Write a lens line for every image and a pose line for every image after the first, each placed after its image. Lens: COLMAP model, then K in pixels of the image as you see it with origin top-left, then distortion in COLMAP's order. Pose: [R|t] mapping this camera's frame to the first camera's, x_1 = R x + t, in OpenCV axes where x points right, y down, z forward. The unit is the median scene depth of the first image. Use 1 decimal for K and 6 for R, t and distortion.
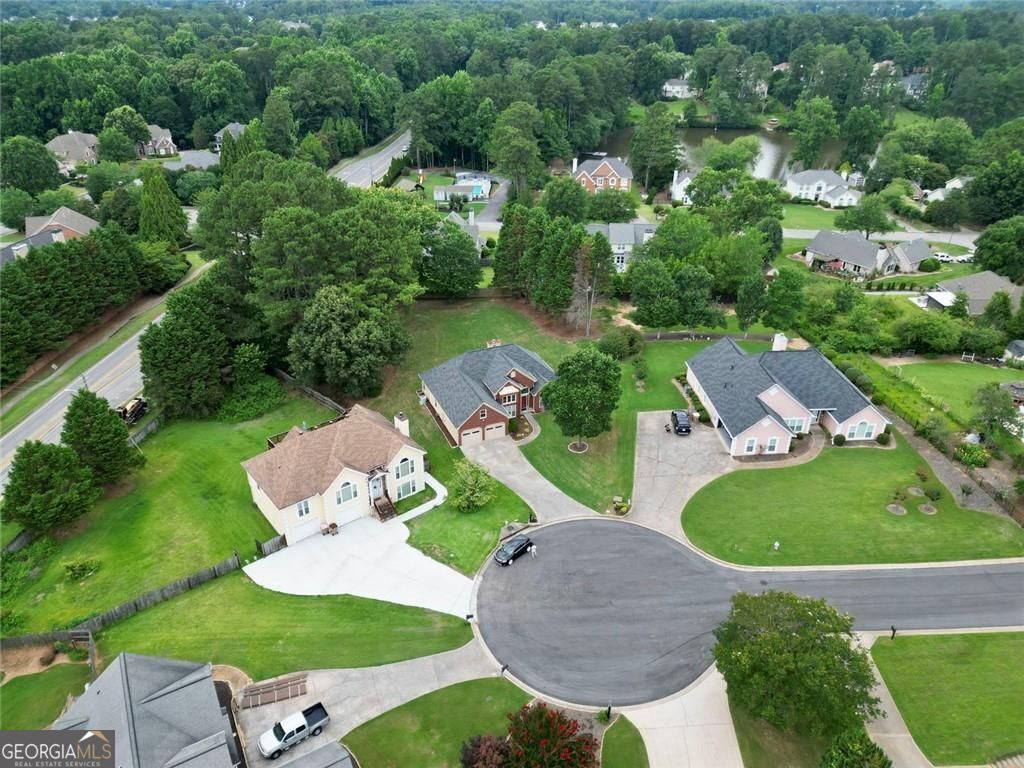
lens RADIAL K [[716.1, 0, 512.0], [0, 716.1, 384.0], [0, 0, 1]] dist [0.120130, 0.000185]
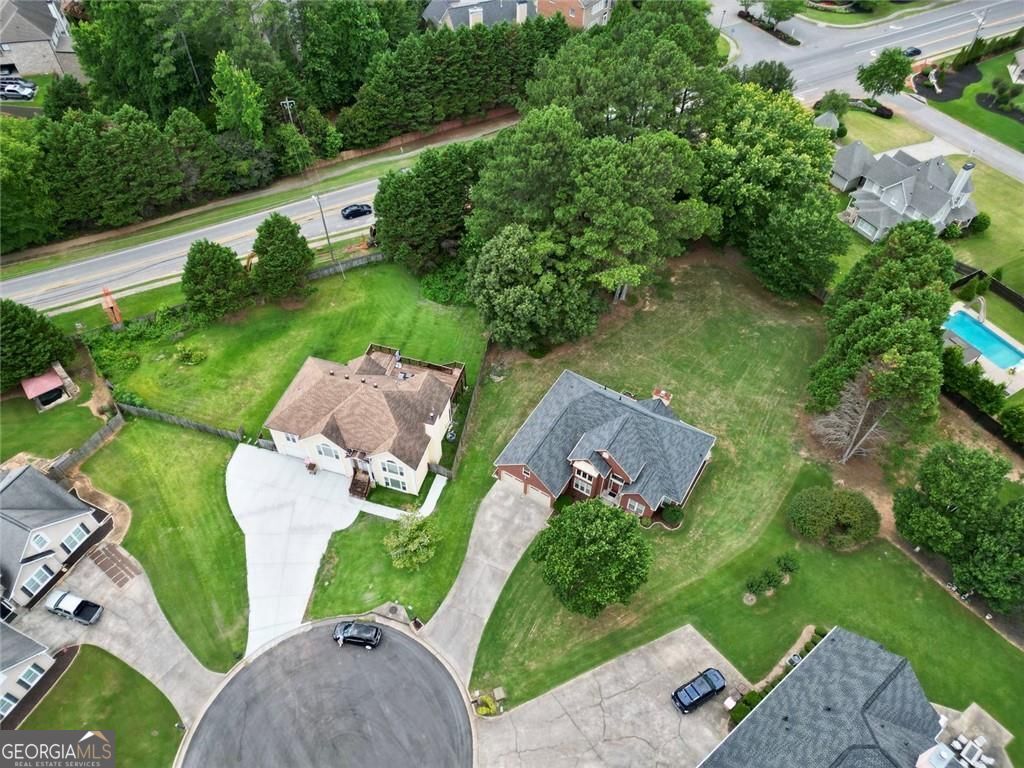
lens RADIAL K [[730.8, 0, 512.0], [0, 730.8, 384.0], [0, 0, 1]] dist [0.062031, -0.001239]
pose [[0.568070, 0.631312, -0.527960, 0.398315], [-0.414242, 0.773672, 0.479411, -0.525103], [0.711126, -0.053636, 0.701016, 0.523908]]
